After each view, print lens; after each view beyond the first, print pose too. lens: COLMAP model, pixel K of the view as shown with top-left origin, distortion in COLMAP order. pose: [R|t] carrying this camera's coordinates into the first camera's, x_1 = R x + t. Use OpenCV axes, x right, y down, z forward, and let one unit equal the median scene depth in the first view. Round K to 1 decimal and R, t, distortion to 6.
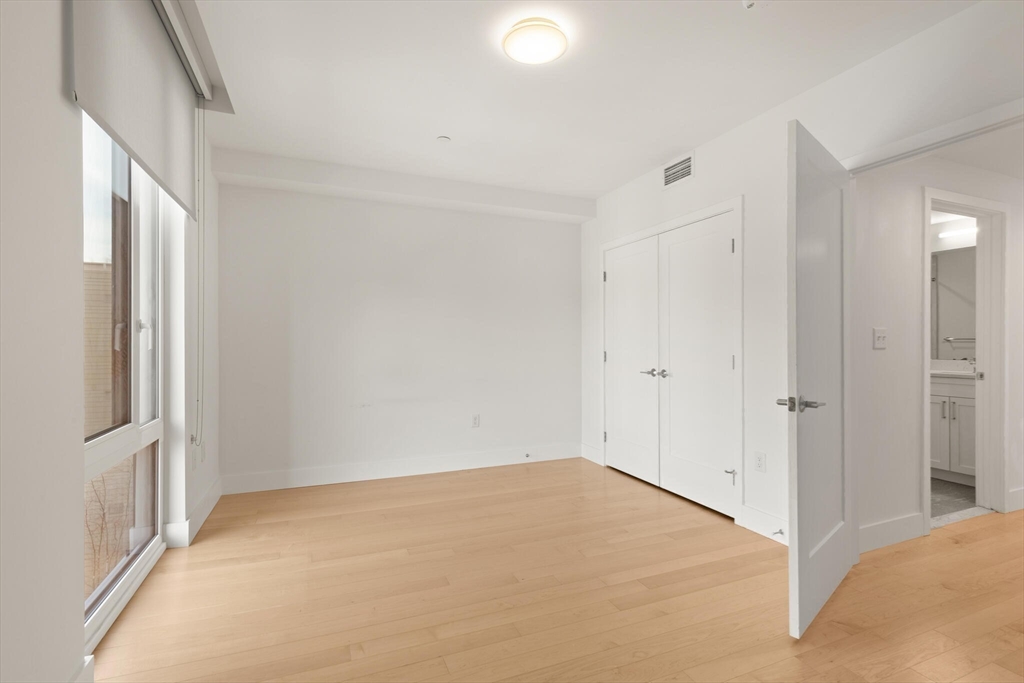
lens RADIAL K [[475.4, 0, 512.0], [0, 475.4, 341.5], [0, 0, 1]] dist [0.000350, 0.000317]
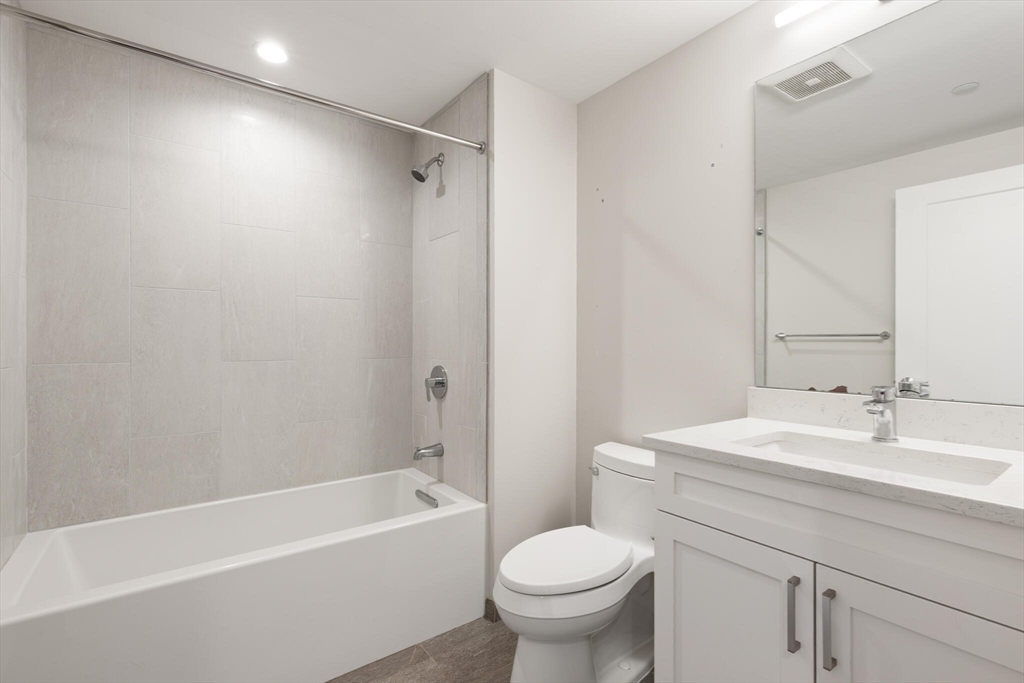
lens RADIAL K [[475.4, 0, 512.0], [0, 475.4, 341.5], [0, 0, 1]] dist [0.000350, 0.000317]
pose [[0.970095, 0.006364, 0.242640, 0.638894], [-0.006577, 0.999978, 0.000066, 0.005368], [-0.242635, -0.001660, 0.970116, 0.720985]]
